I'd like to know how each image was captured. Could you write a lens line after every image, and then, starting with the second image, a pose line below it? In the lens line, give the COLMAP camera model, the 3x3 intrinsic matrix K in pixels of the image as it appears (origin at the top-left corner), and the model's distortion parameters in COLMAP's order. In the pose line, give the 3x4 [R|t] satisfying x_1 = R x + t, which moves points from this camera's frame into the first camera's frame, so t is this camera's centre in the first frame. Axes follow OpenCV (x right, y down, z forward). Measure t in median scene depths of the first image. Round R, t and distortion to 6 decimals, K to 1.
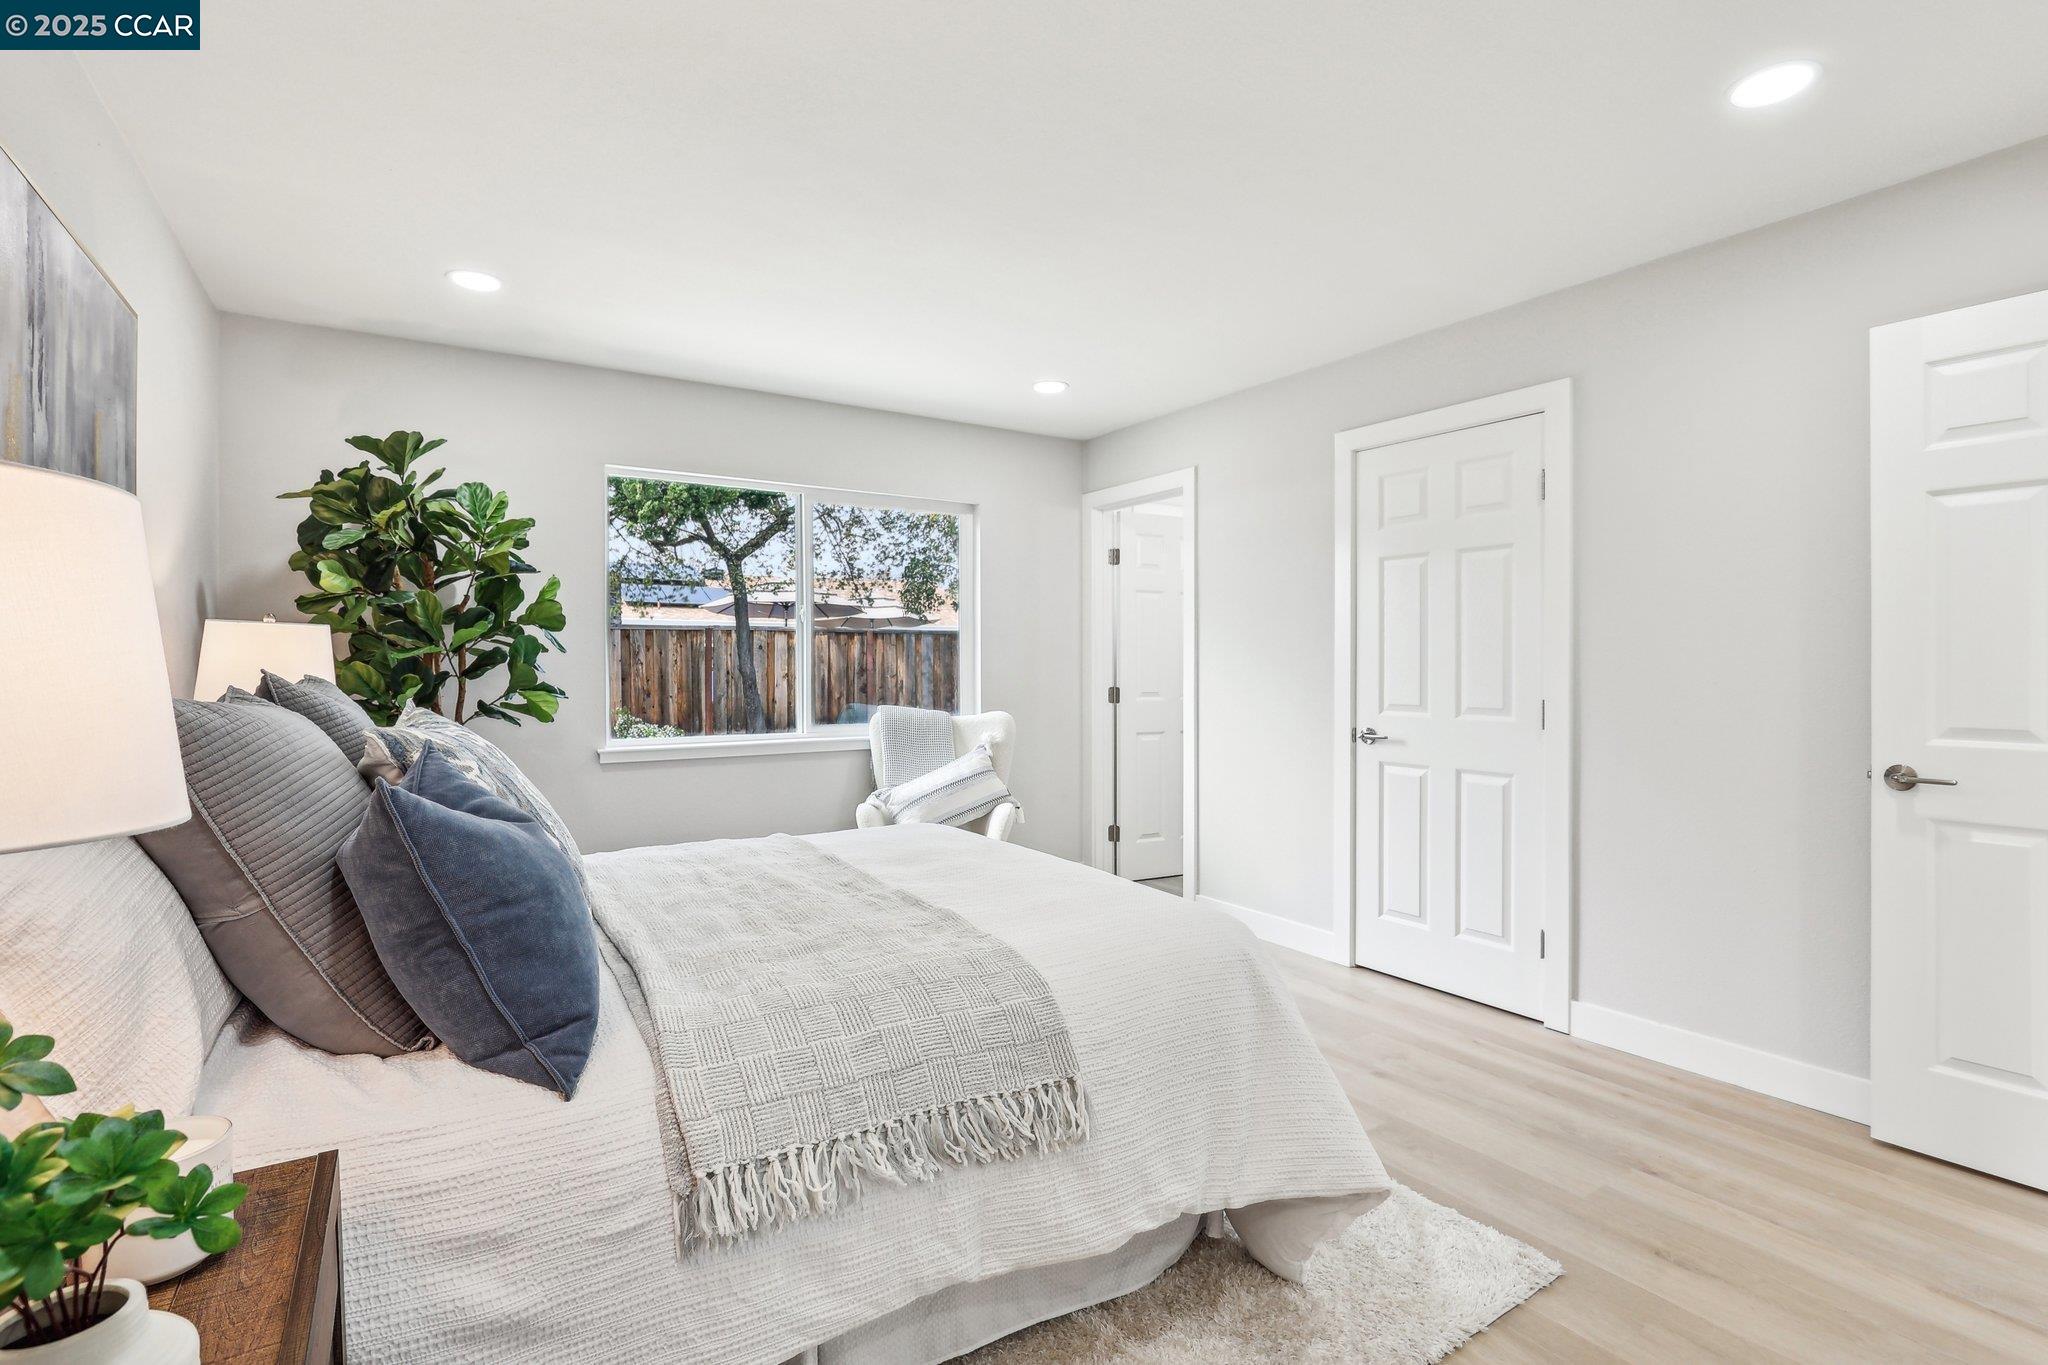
lens RADIAL K [[965.6, 0, 1023.0], [0, 965.6, 673.9], [0, 0, 1]] dist [-0.027736, 0.003334]
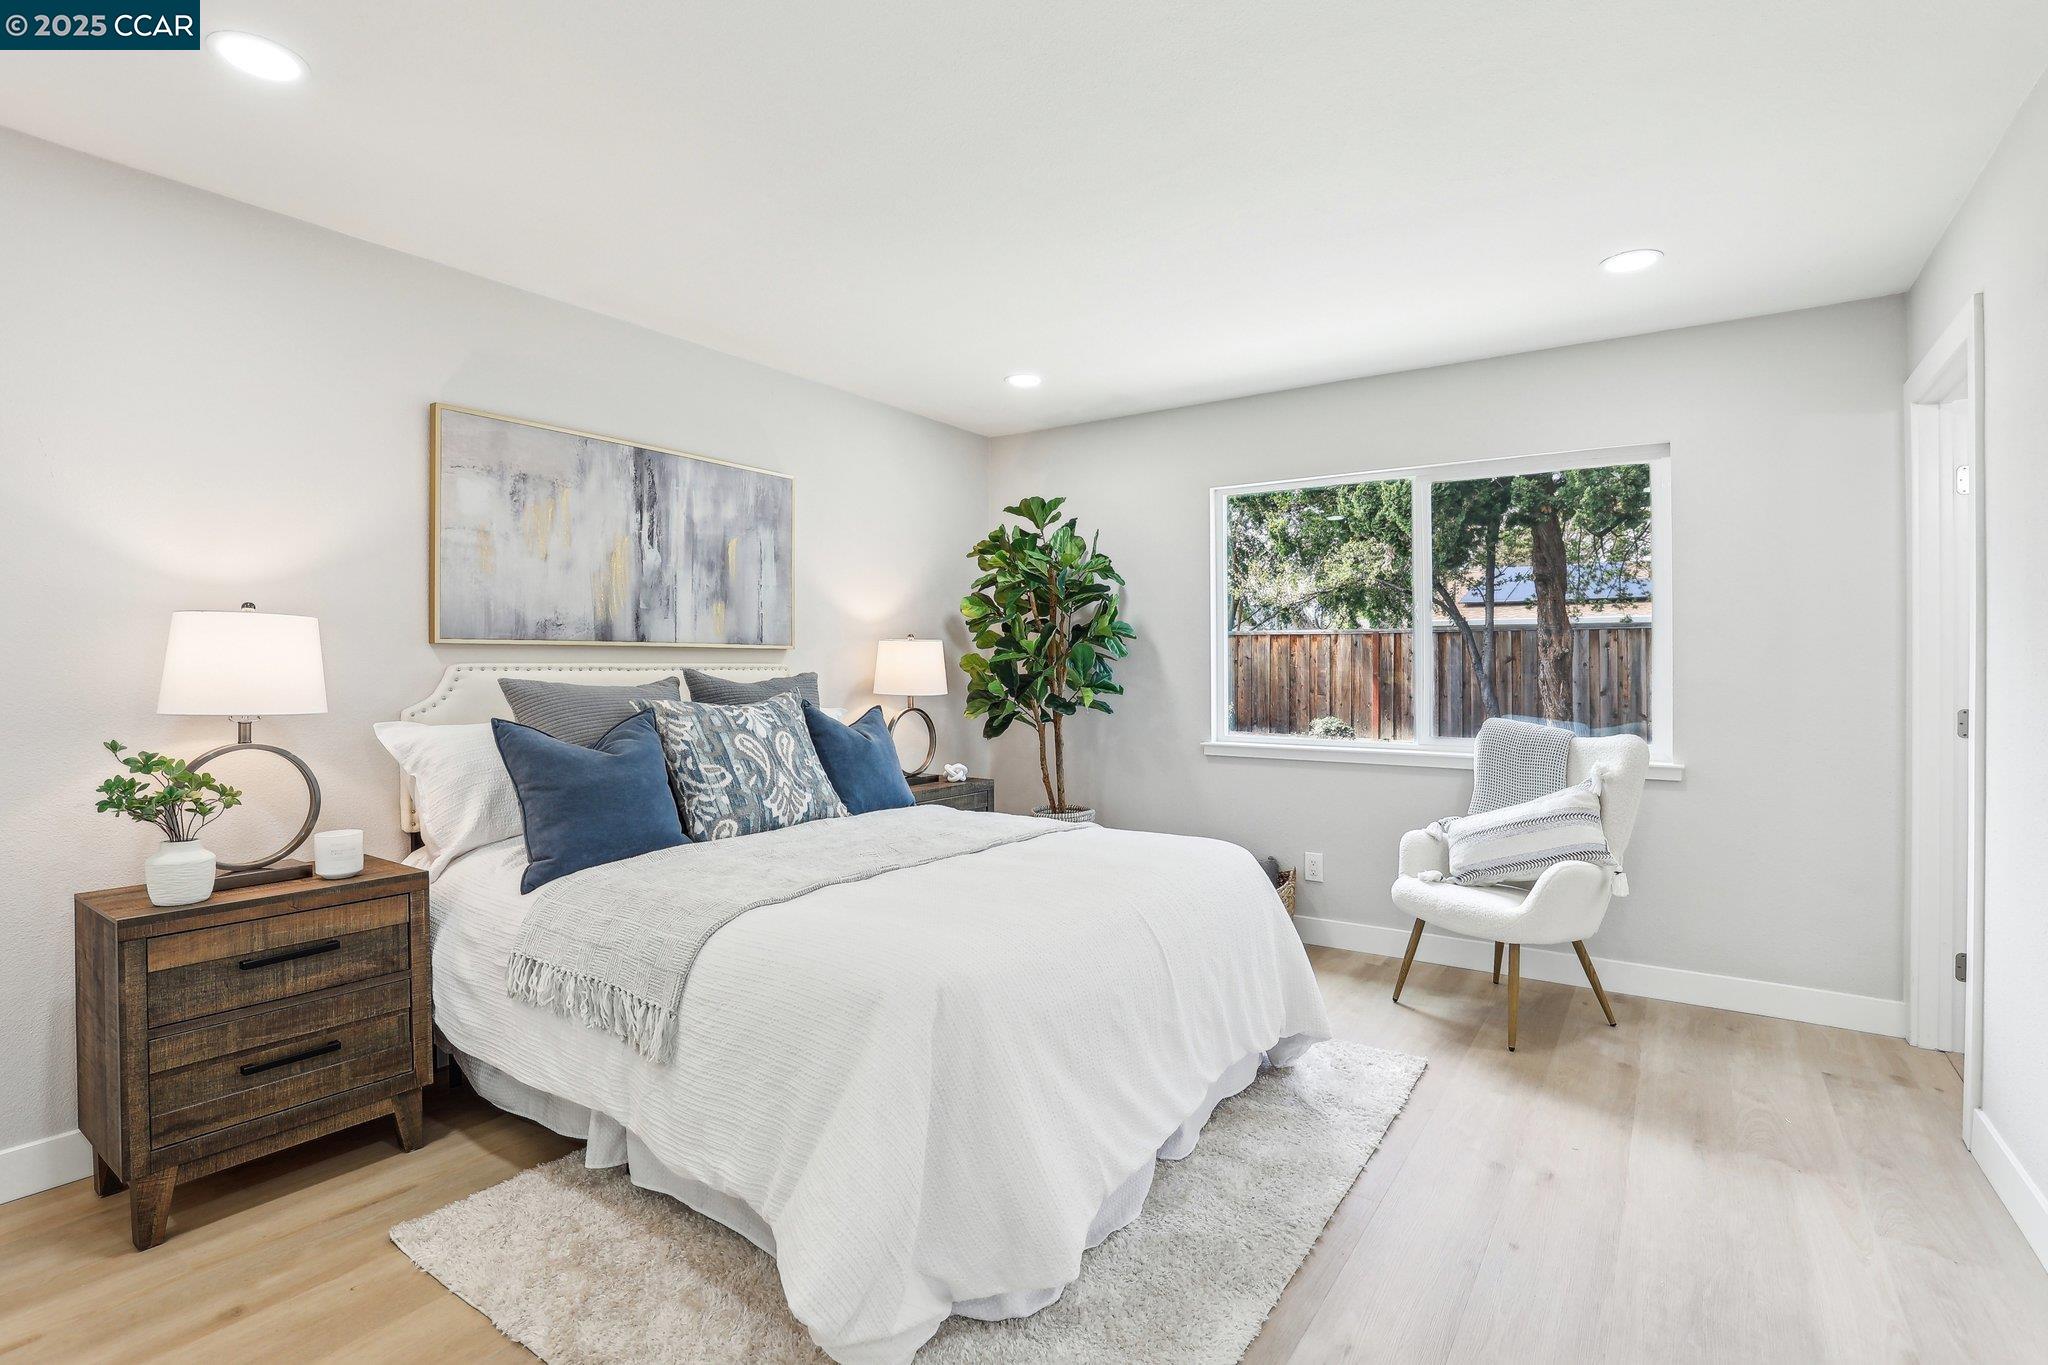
lens RADIAL K [[965.6, 0, 1023.1], [0, 965.6, 677.5], [0, 0, 1]] dist [-0.027736, 0.003334]
pose [[0.401486, 0.009540, -0.915815, 0.543954], [-0.008730, 0.999940, 0.006589, -0.004461], [0.915823, 0.005349, 0.401546, 0.379361]]
